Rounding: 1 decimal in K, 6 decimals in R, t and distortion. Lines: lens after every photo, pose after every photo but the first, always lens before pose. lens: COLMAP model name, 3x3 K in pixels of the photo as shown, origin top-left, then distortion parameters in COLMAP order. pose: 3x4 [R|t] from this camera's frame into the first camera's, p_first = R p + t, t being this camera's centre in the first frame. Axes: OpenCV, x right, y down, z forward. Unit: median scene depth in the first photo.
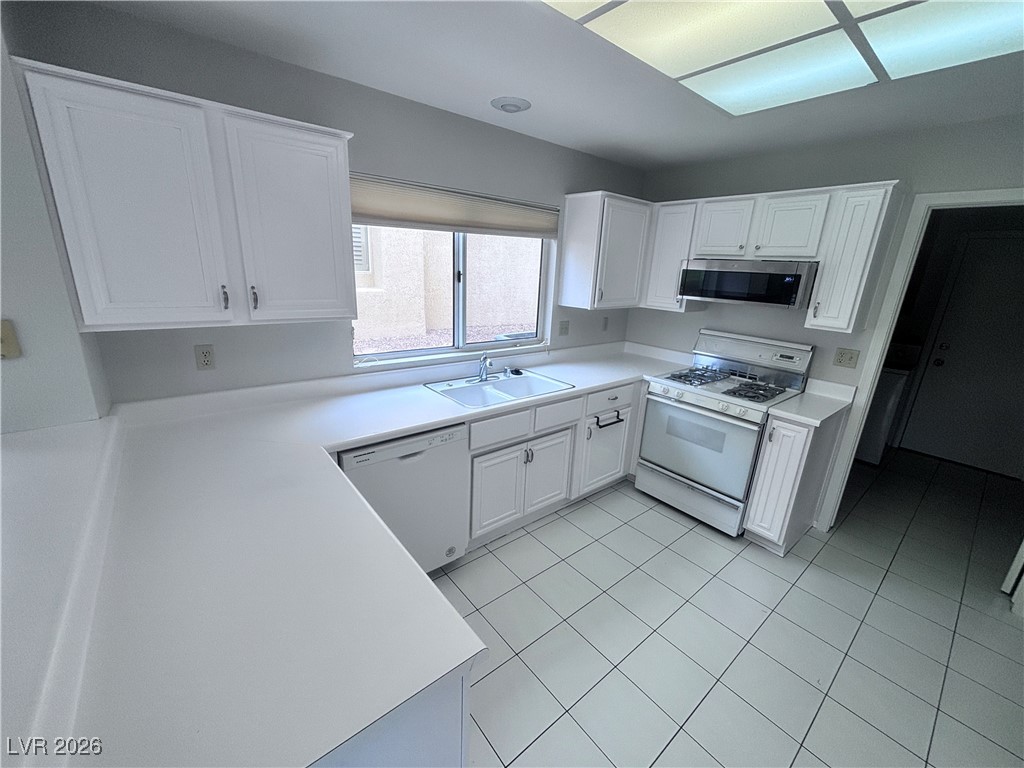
lens RADIAL K [[408.0, 0, 512.0], [0, 408.0, 384.0], [0, 0, 1]] dist [0.006314, -0.003858]
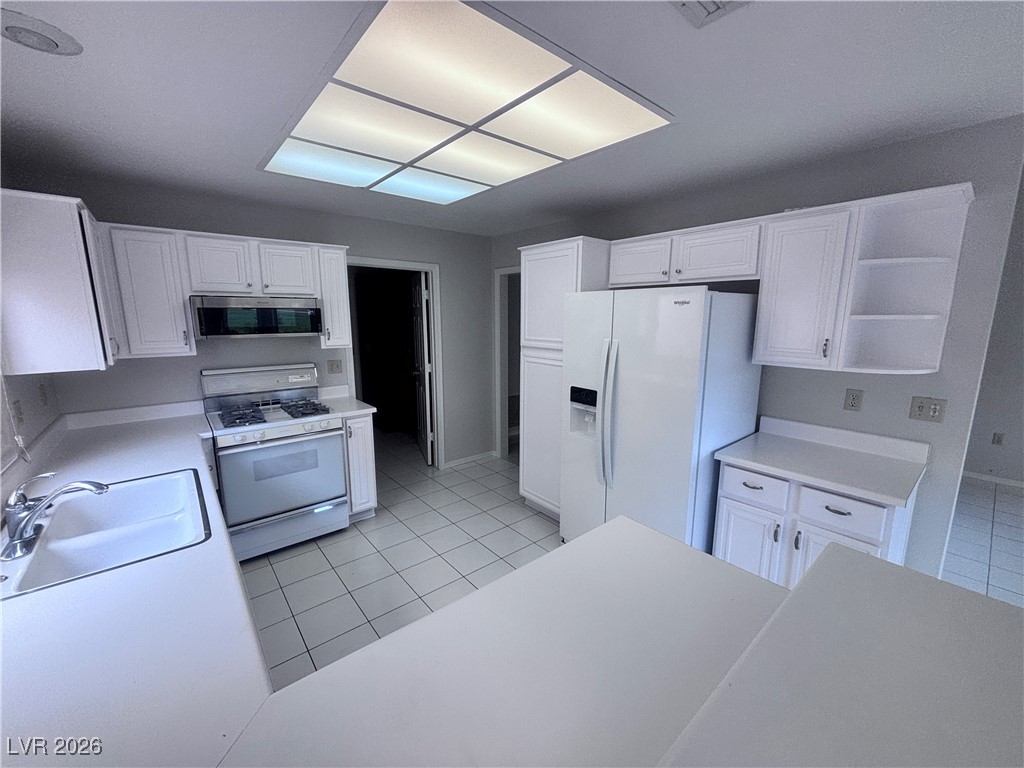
lens RADIAL K [[408.0, 0, 512.0], [0, 408.0, 384.0], [0, 0, 1]] dist [0.006314, -0.003858]
pose [[-0.008300, -0.215246, 0.976525, -0.524756], [0.280174, 0.936943, 0.208903, -0.126700], [-0.959913, 0.275331, 0.052530, 0.367923]]
